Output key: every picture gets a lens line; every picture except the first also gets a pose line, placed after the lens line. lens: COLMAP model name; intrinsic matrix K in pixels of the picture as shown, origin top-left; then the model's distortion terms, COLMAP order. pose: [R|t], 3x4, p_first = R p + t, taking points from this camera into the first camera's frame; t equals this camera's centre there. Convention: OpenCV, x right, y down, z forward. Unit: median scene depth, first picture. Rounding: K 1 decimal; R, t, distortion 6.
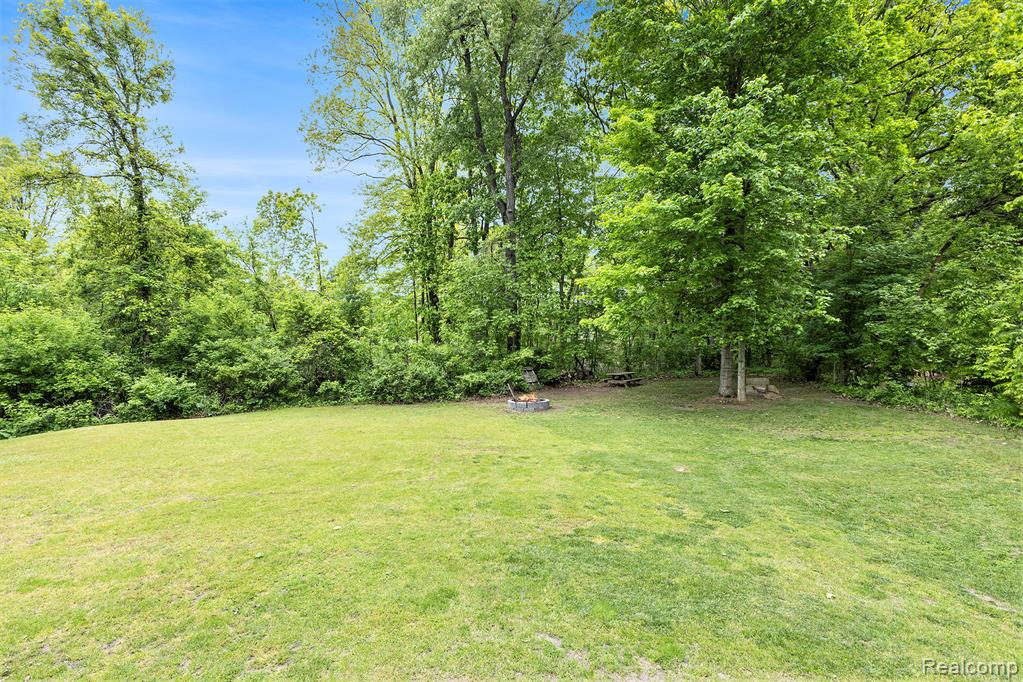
lens RADIAL K [[490.7, 0, 489.8], [0, 490.7, 338.9], [0, 0, 1]] dist [-0.012092, 0.001712]
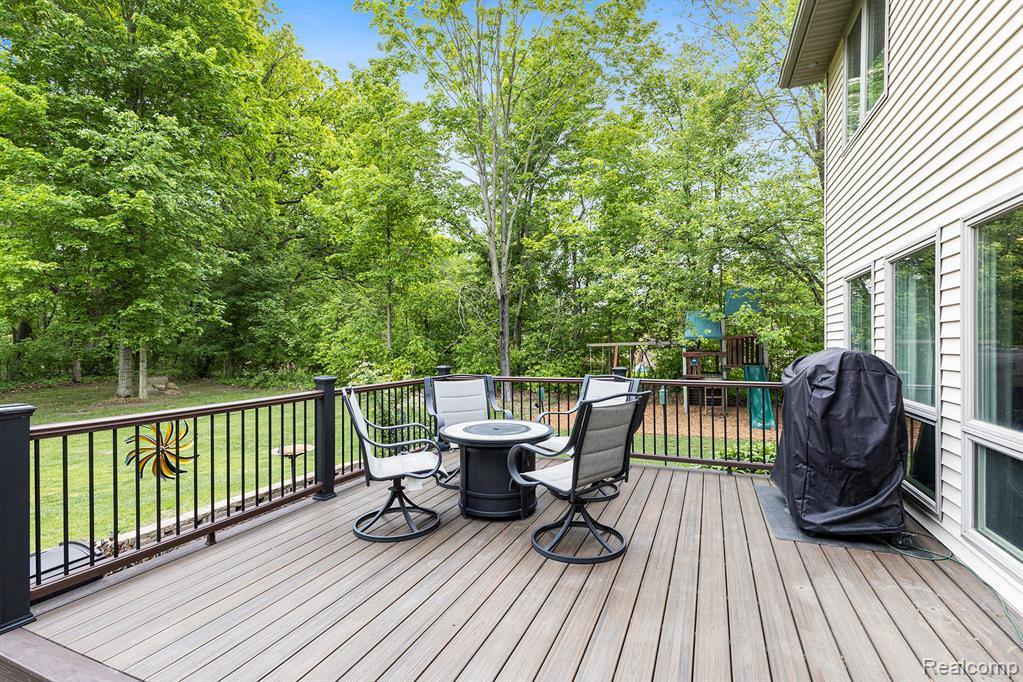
lens RADIAL K [[490.7, 0, 510.0], [0, 490.7, 341.3], [0, 0, 1]] dist [-0.012092, 0.001712]
pose [[0.401014, -0.004544, 0.916061, -0.160353], [0.007360, 0.999971, 0.001738, 0.008785], [-0.916042, 0.006045, 0.401036, -0.178743]]
